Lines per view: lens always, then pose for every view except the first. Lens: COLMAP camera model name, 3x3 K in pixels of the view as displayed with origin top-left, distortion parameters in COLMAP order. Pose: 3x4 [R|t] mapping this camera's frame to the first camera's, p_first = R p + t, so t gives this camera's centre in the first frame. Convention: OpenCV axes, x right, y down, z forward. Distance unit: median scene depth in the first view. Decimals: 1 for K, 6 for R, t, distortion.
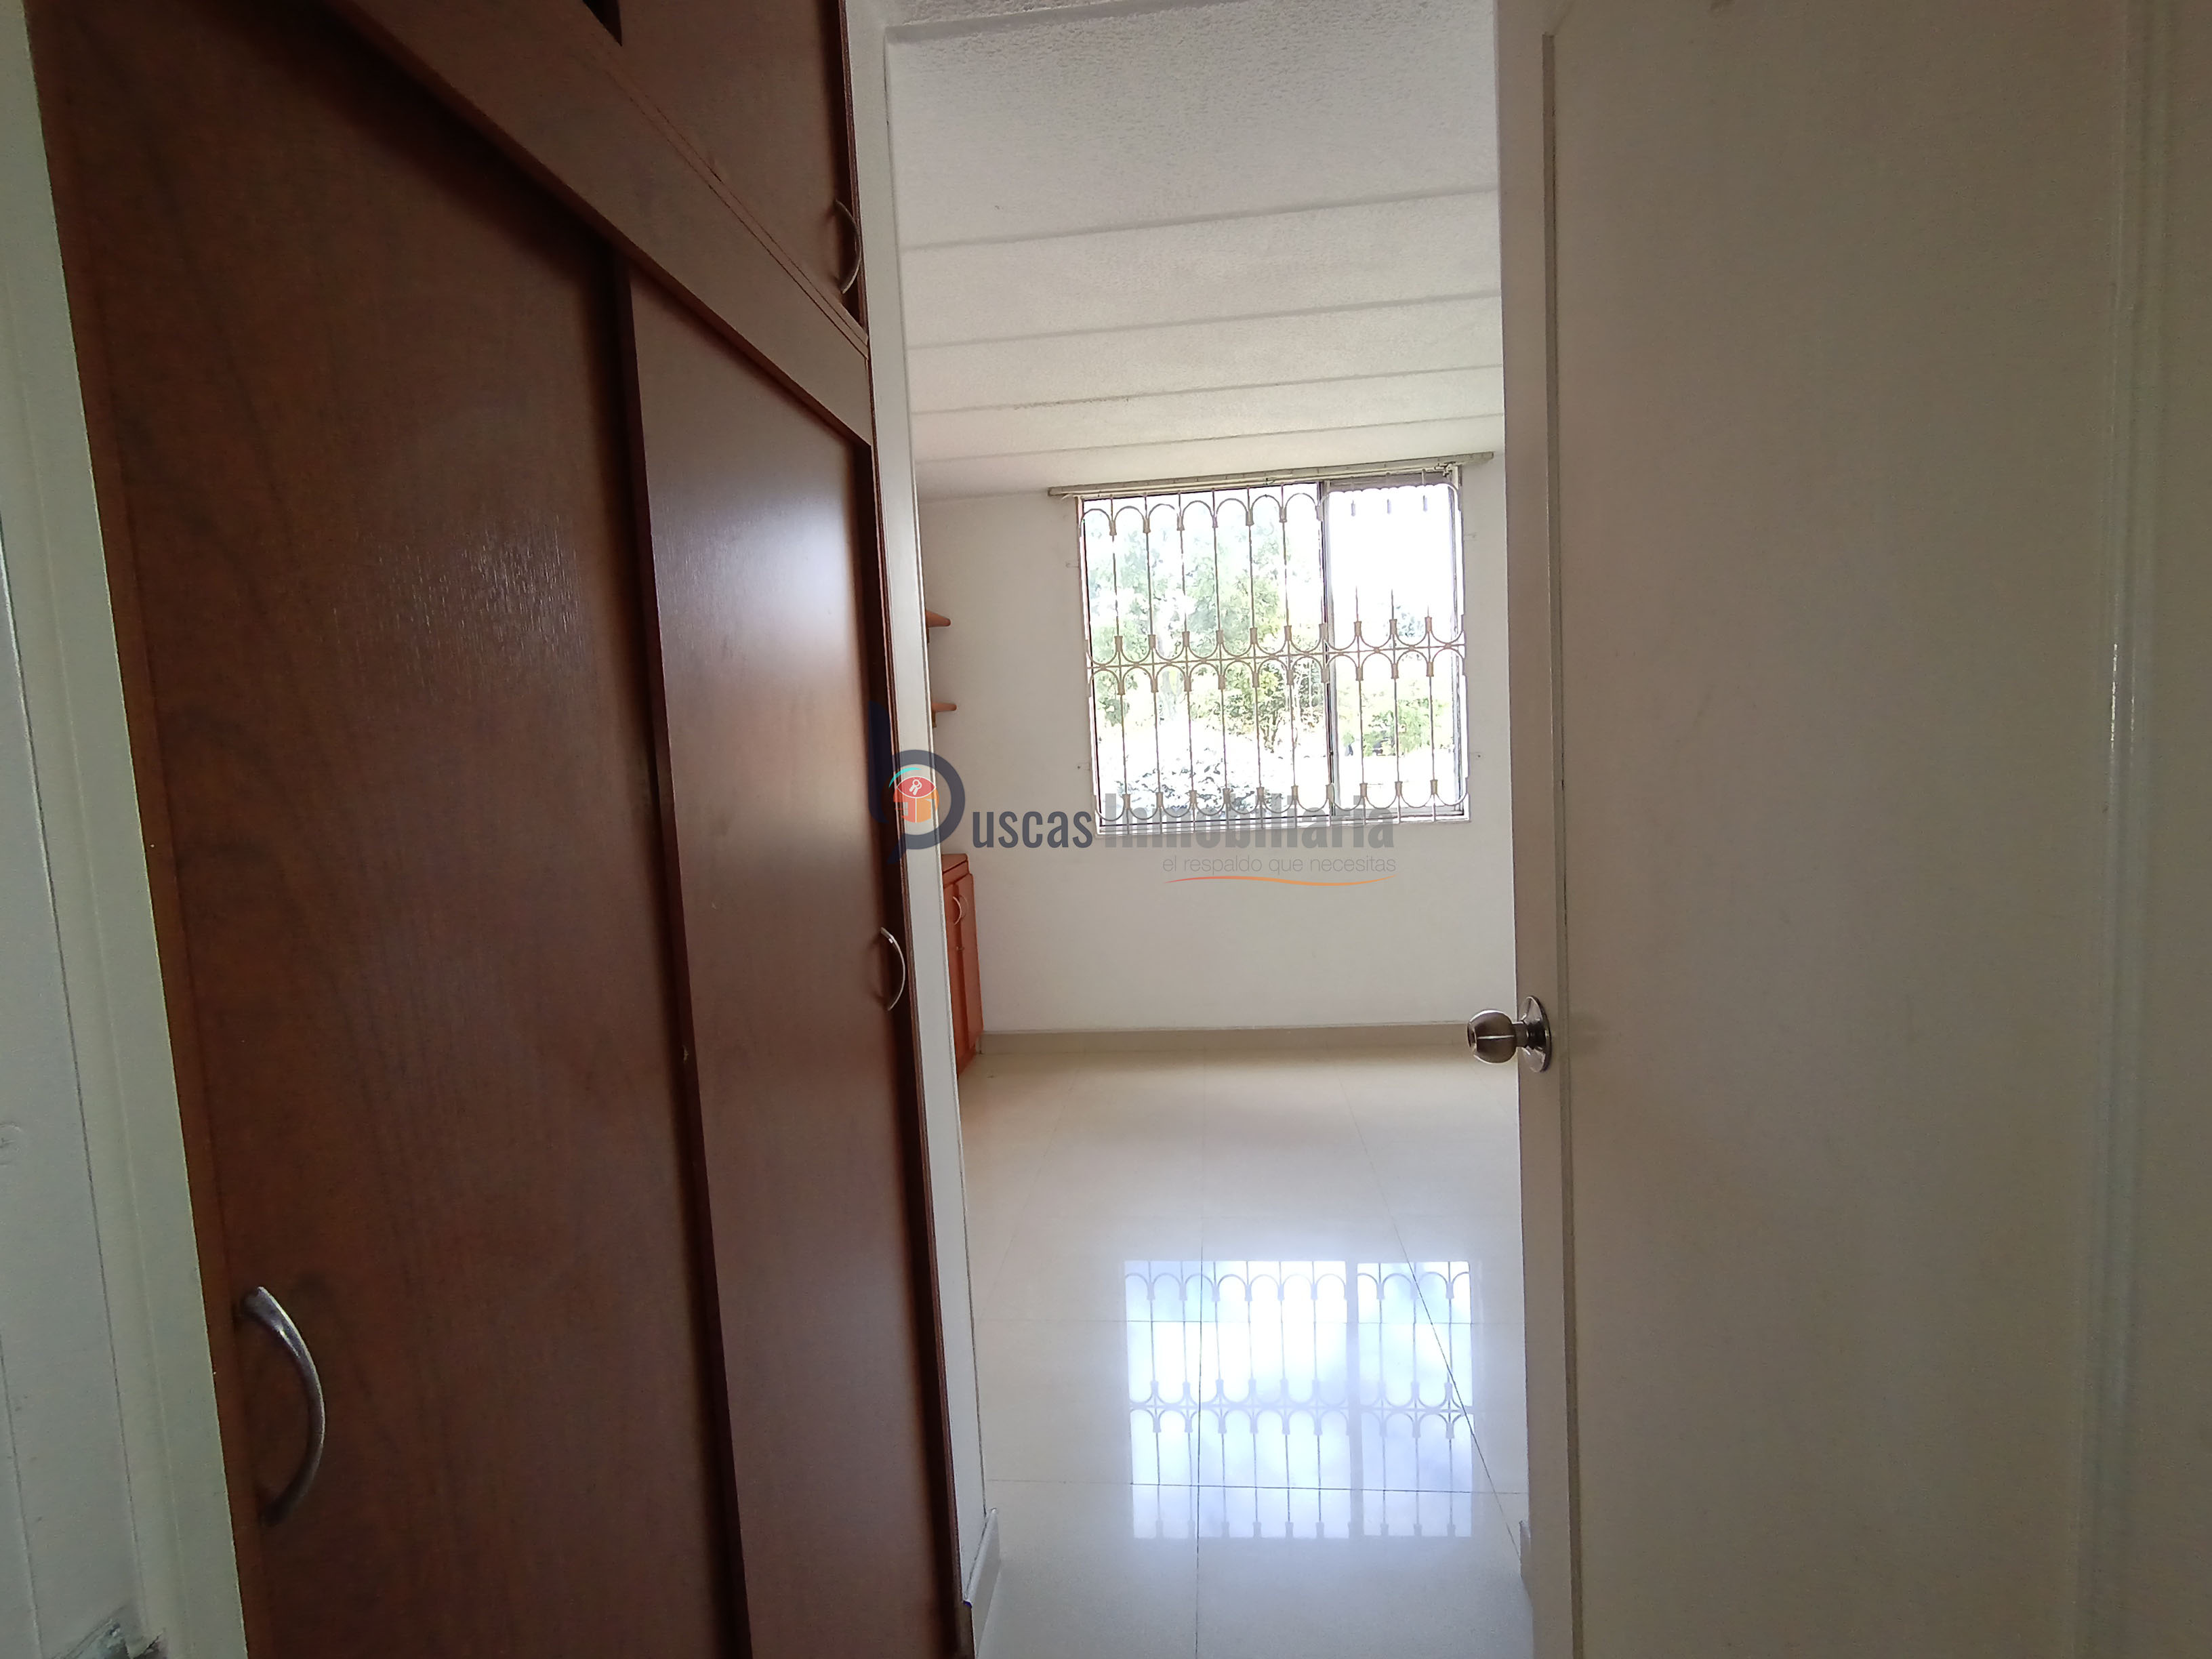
lens RADIAL K [[1023.0, 0, 1108.7], [0, 1023.0, 827.9], [0, 0, 1]] dist [0.004925, 0.000162]
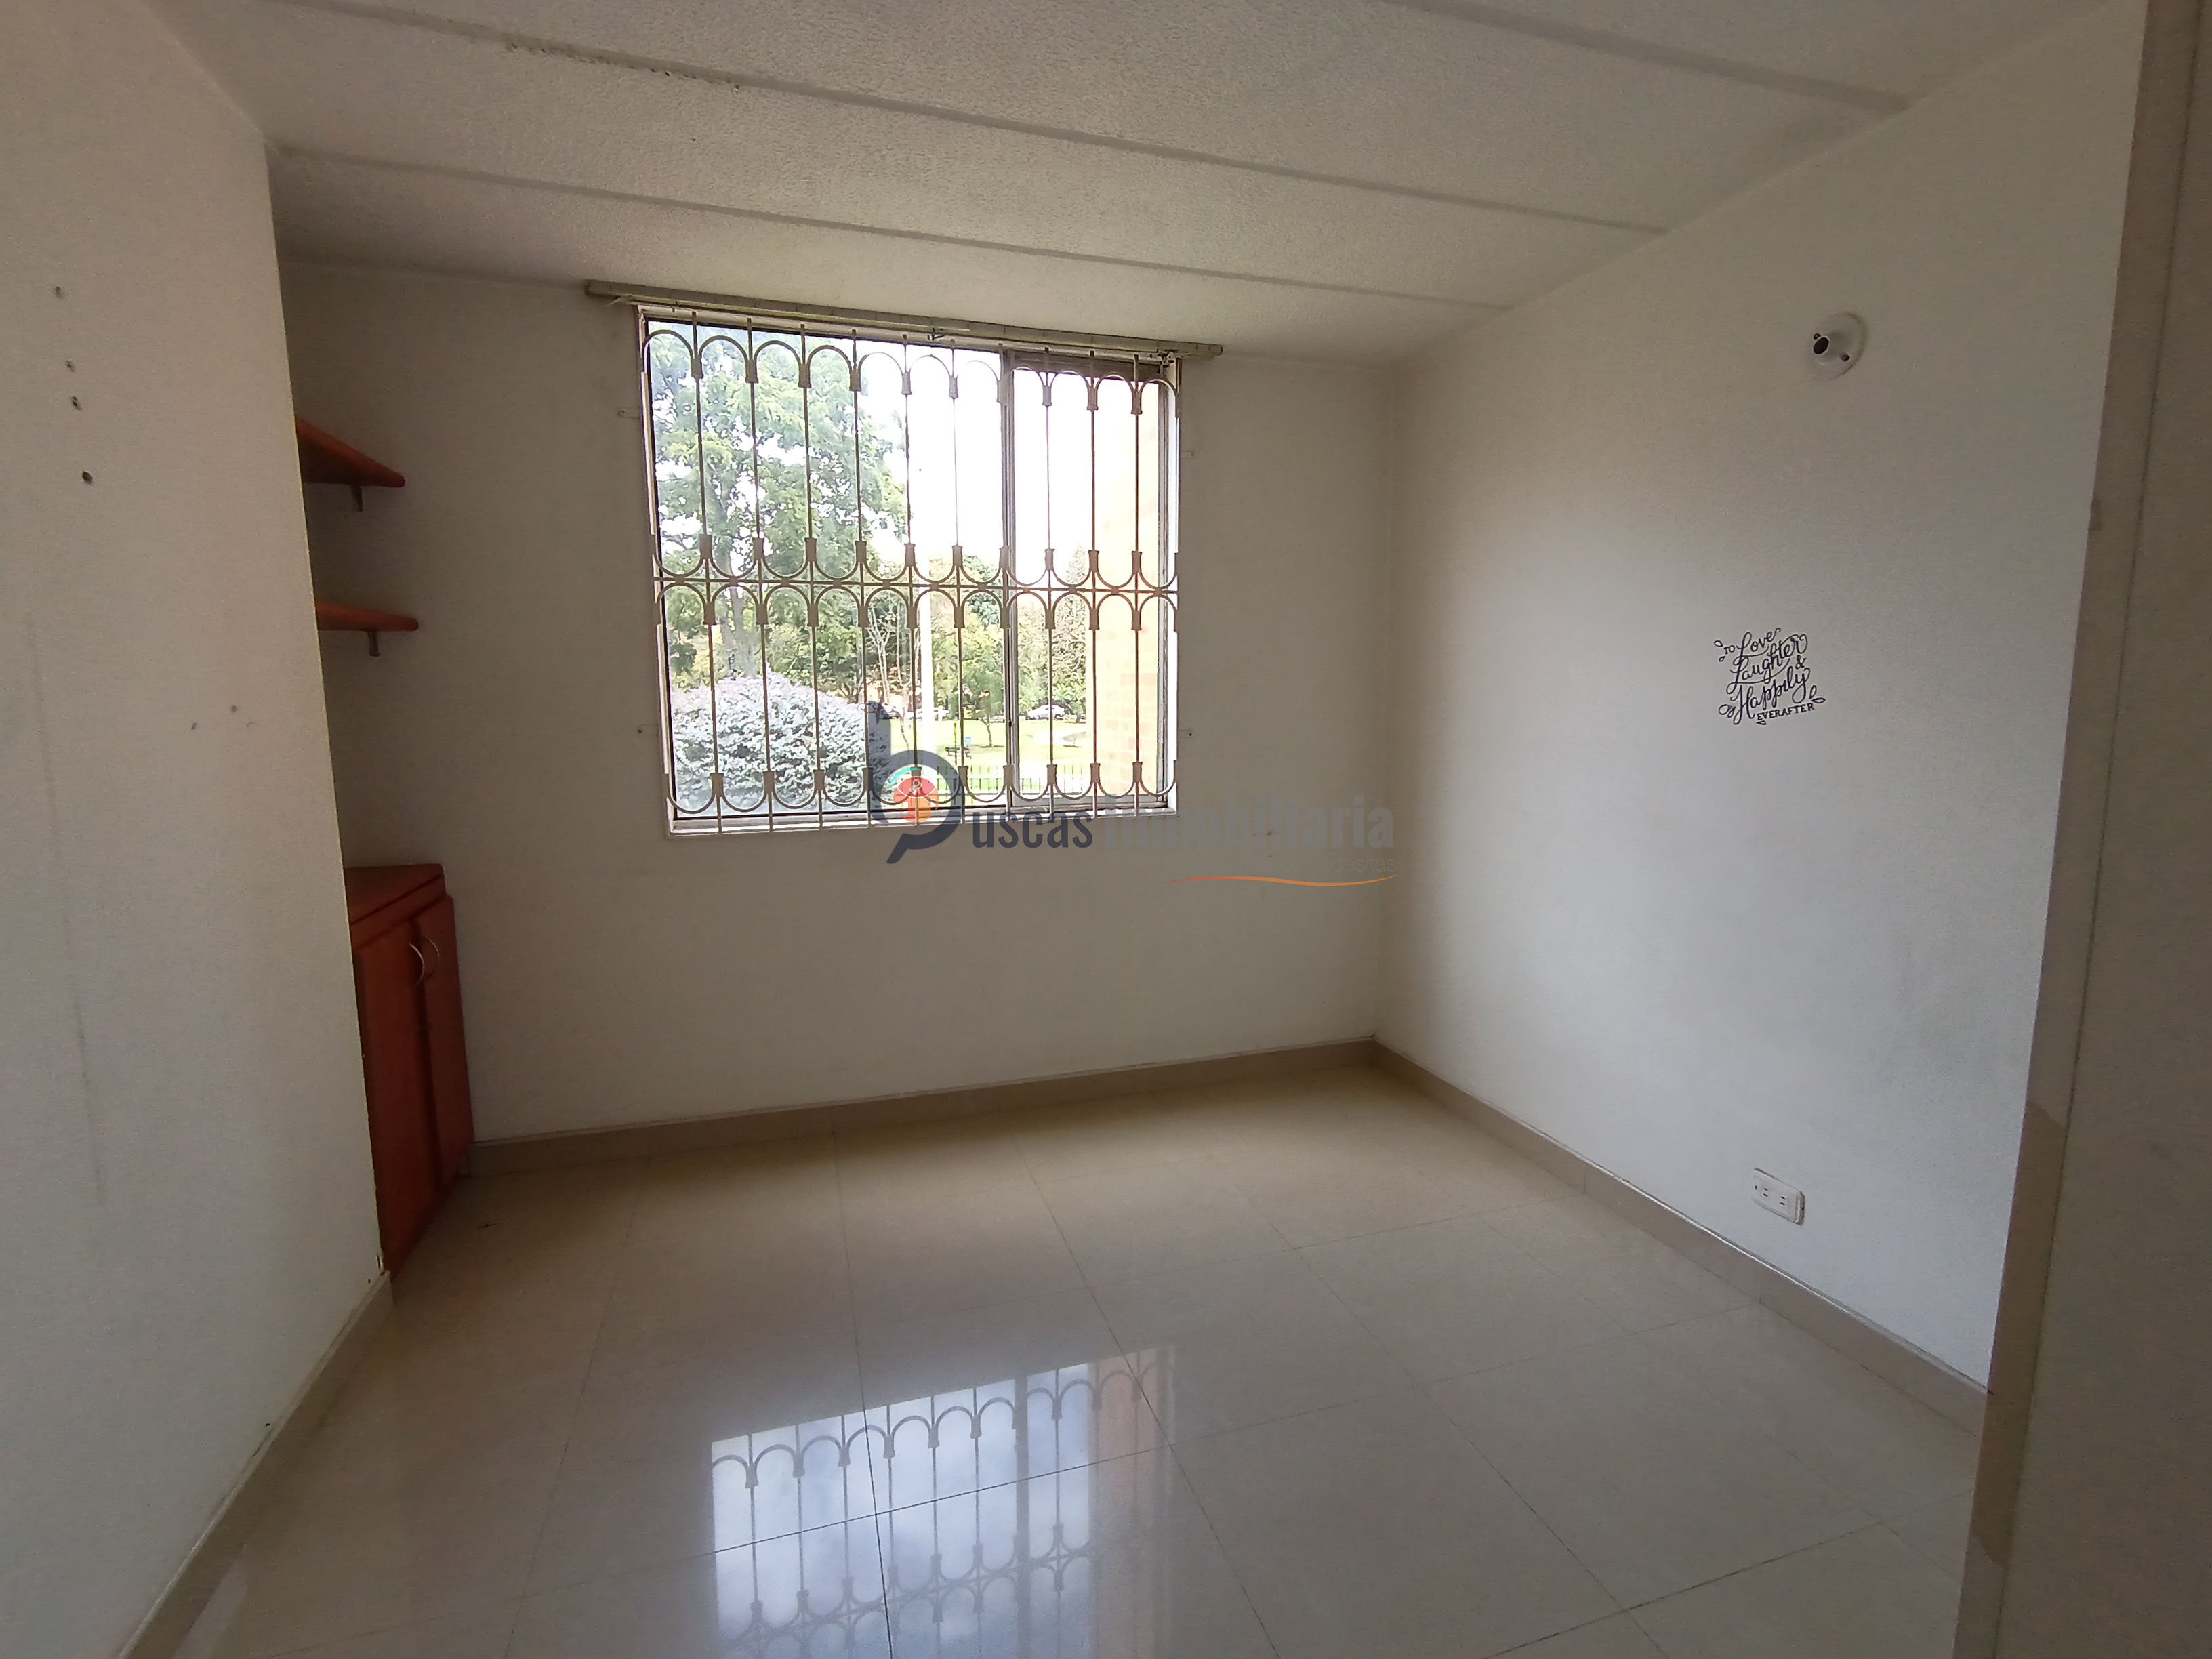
lens RADIAL K [[1023.0, 0, 1099.9], [0, 1023.0, 817.4], [0, 0, 1]] dist [0.004925, 0.000162]
pose [[0.921573, 0.000535, 0.388204, -0.012482], [-0.011469, 0.999600, 0.025848, -0.024963], [-0.388035, -0.028273, 0.921211, 0.287644]]
